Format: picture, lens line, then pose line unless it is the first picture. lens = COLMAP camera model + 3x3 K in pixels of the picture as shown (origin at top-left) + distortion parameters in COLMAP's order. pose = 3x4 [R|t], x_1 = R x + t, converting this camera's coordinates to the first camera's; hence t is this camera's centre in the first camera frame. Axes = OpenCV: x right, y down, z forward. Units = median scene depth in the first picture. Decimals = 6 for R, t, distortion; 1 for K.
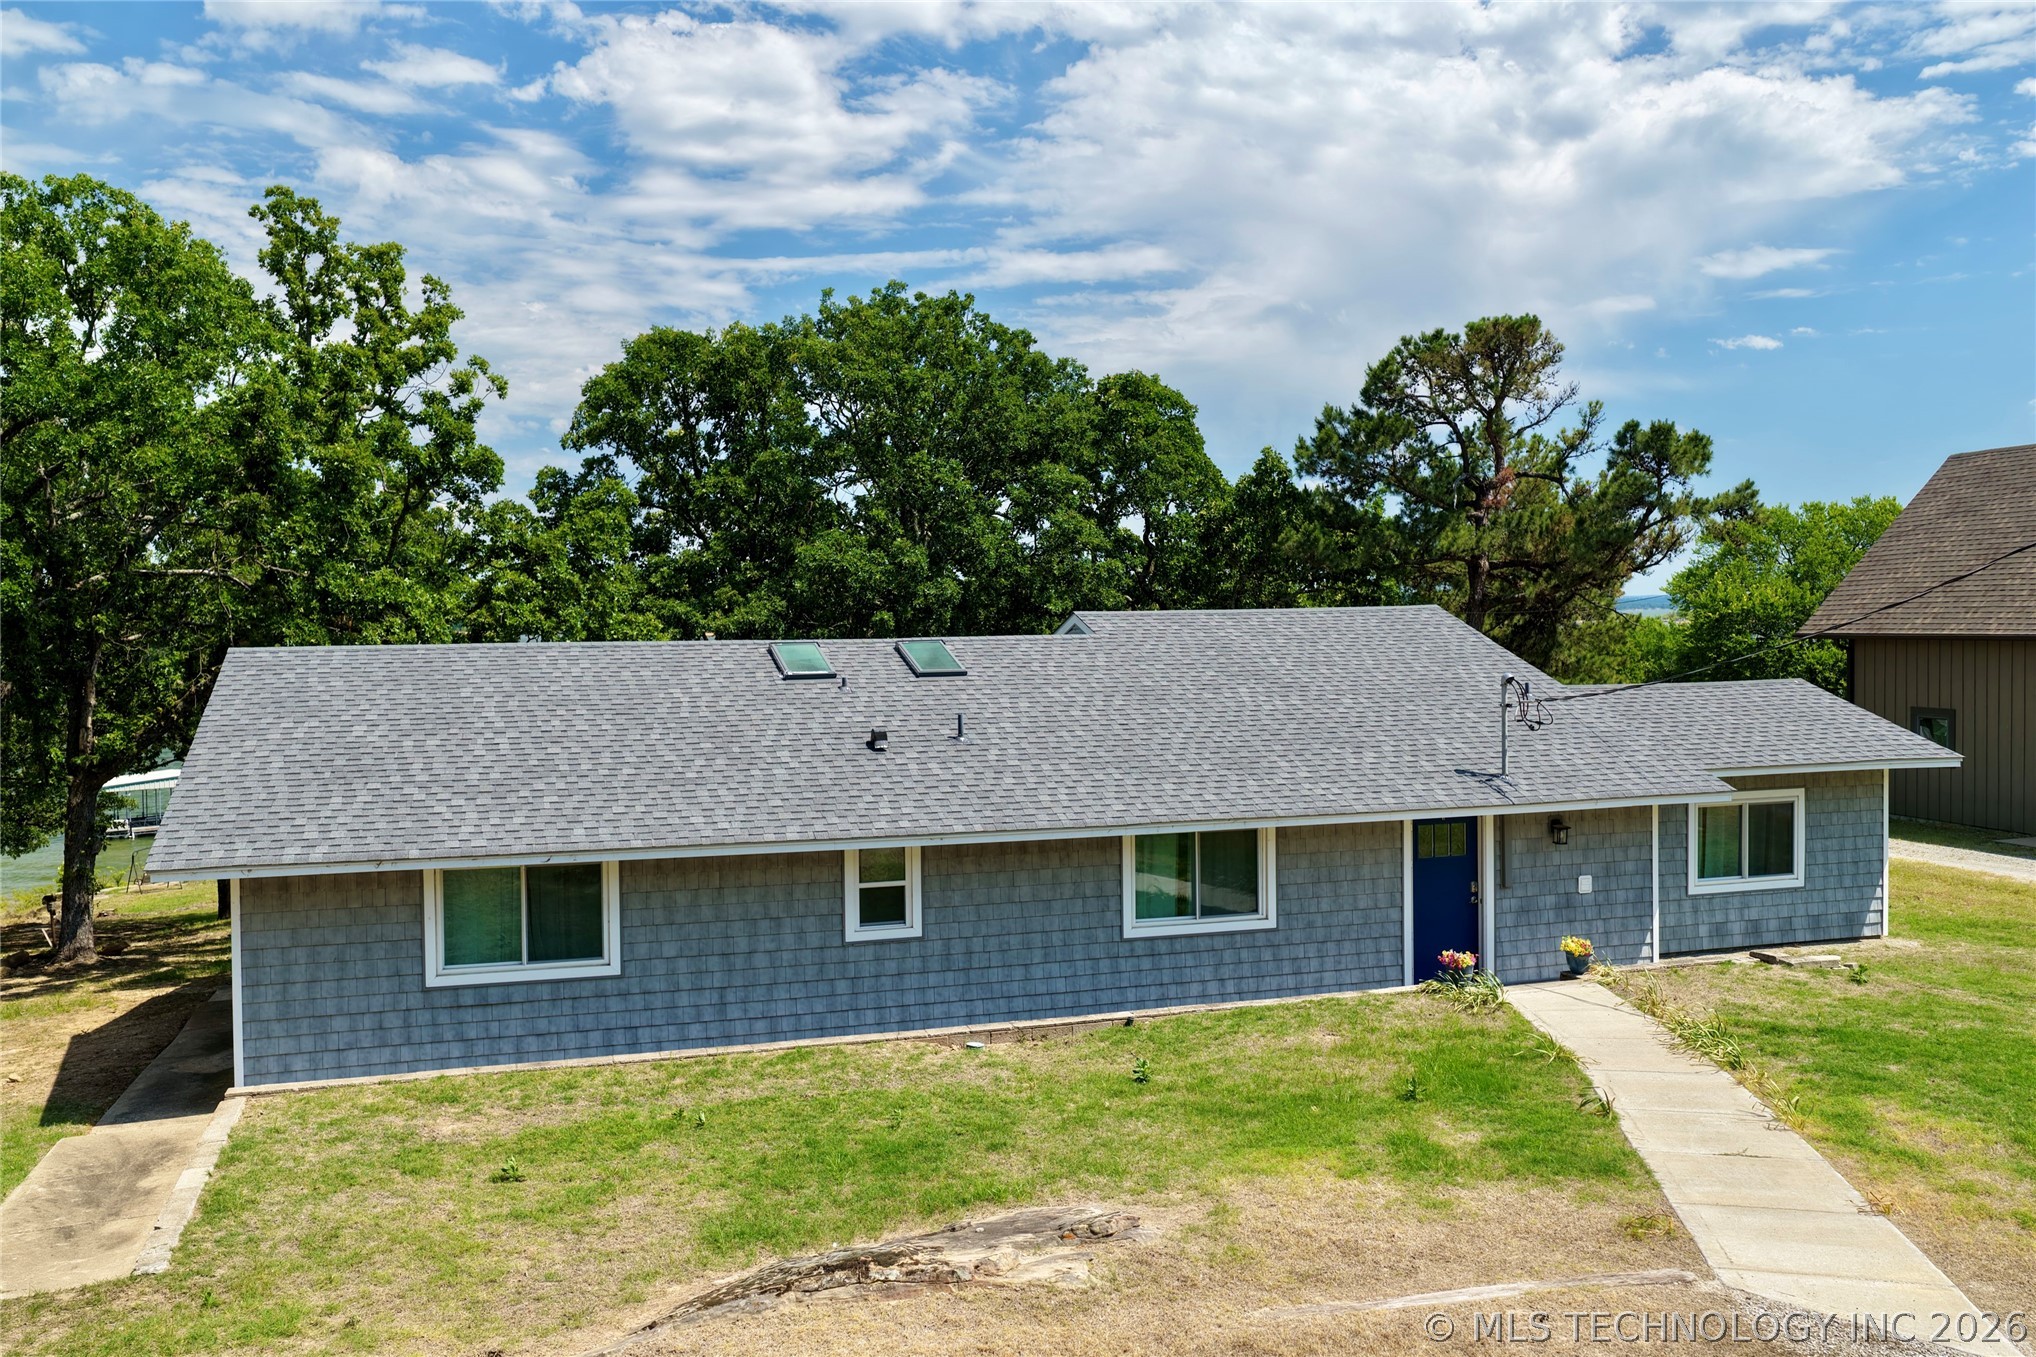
lens RADIAL K [[1709.0, 0, 1018.0], [0, 1709.0, 678.5], [0, 0, 1]] dist [0.011072, 0.006135]
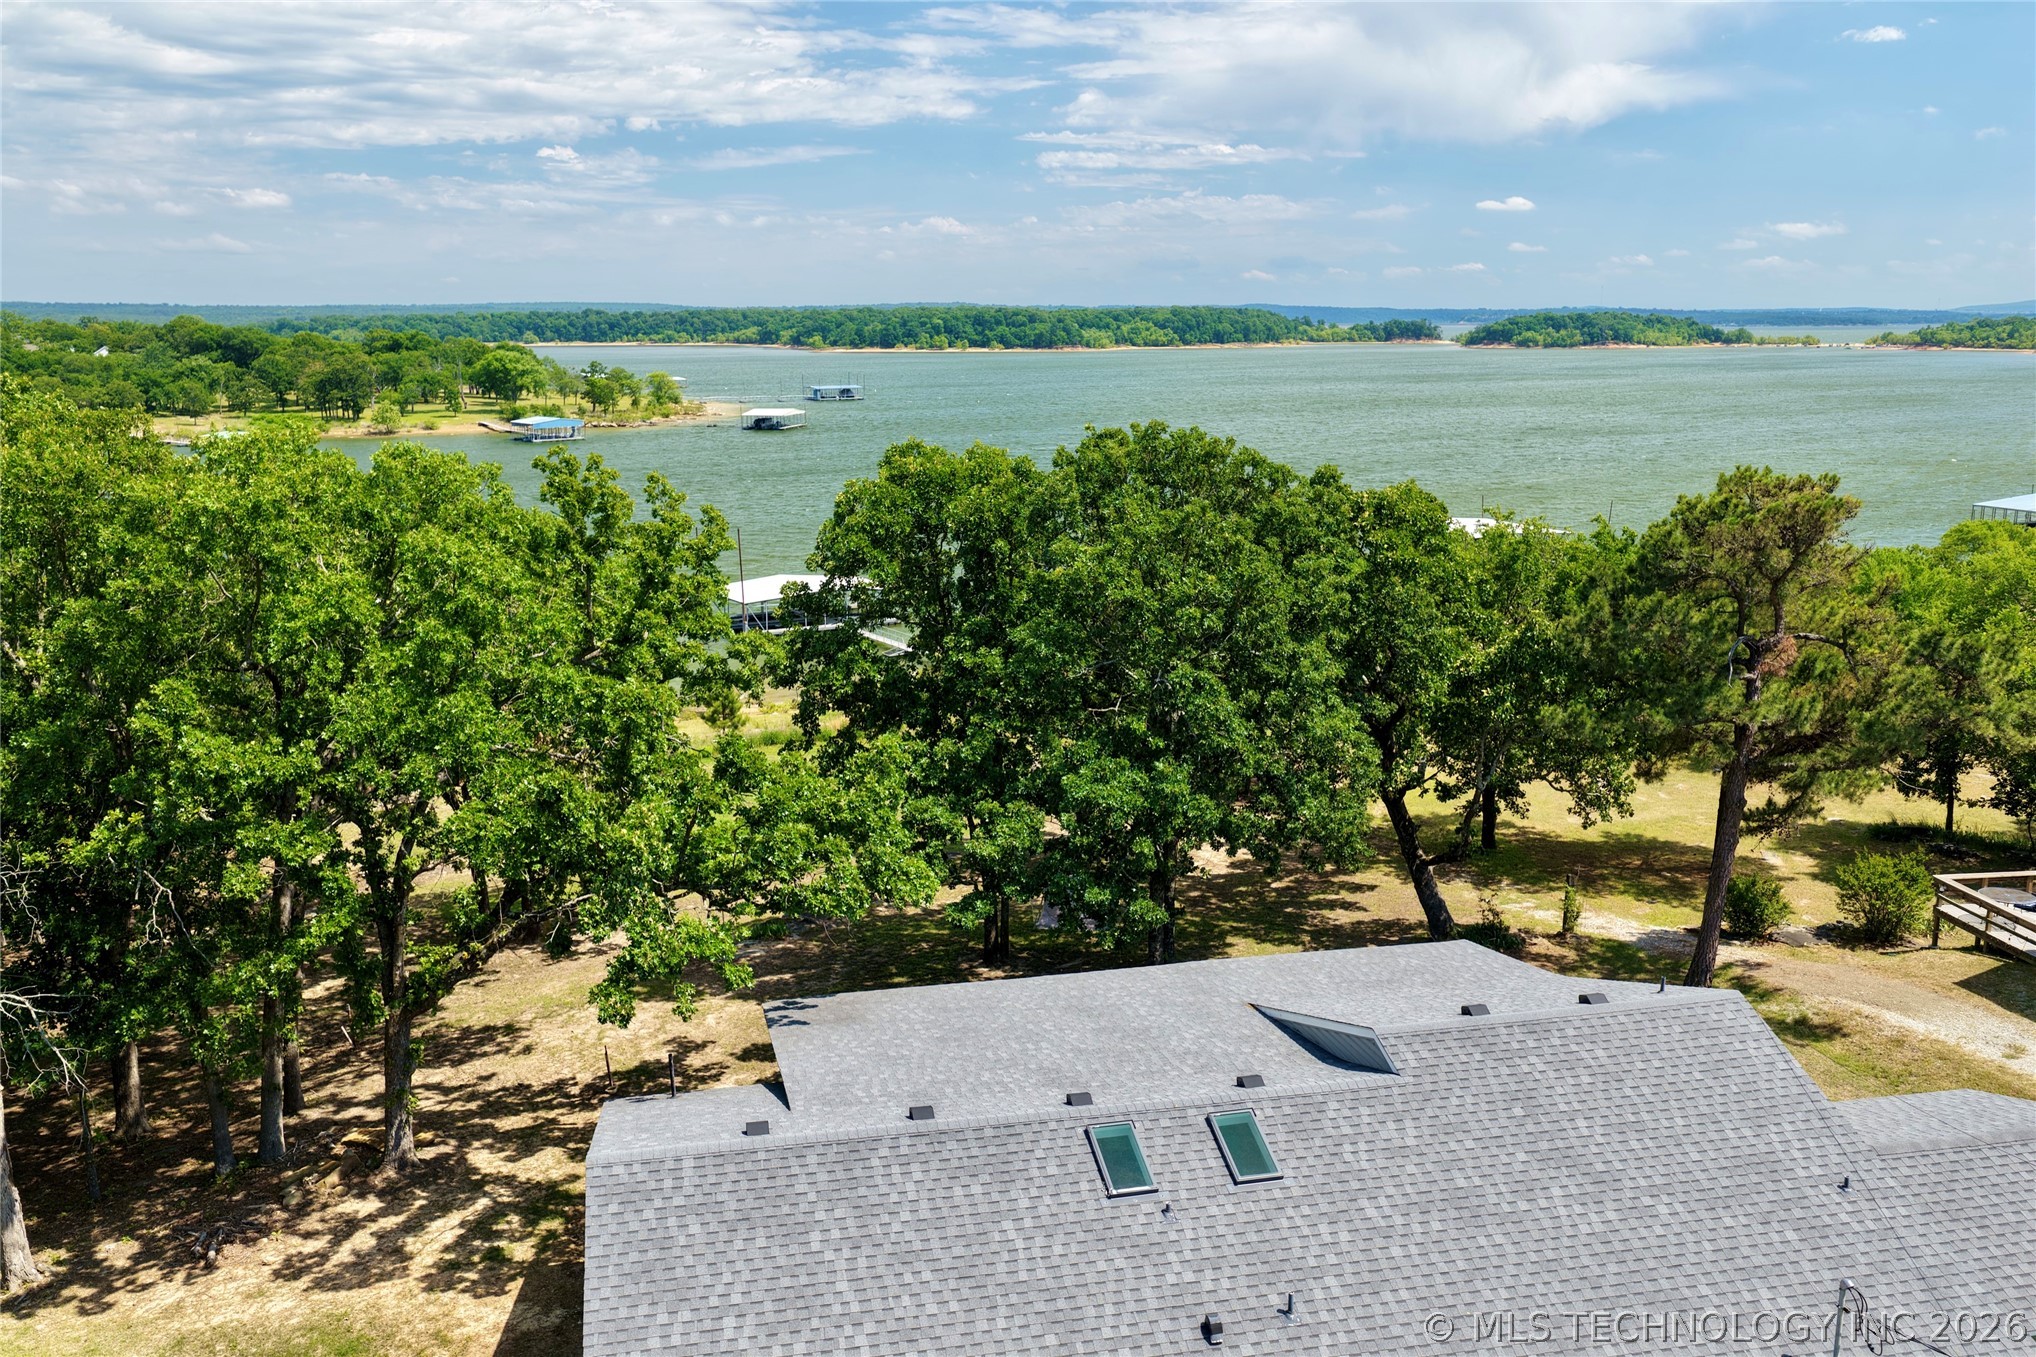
lens RADIAL K [[1723.3, 0, 1018.0], [0, 1723.3, 678.5], [0, 0, 1]] dist [-0.004063, 0.000226]
pose [[0.995468, 0.027433, -0.091056, -0.090225], [-0.014269, 0.989737, 0.142186, -0.390648], [0.094022, -0.140243, 0.985643, 0.014302]]
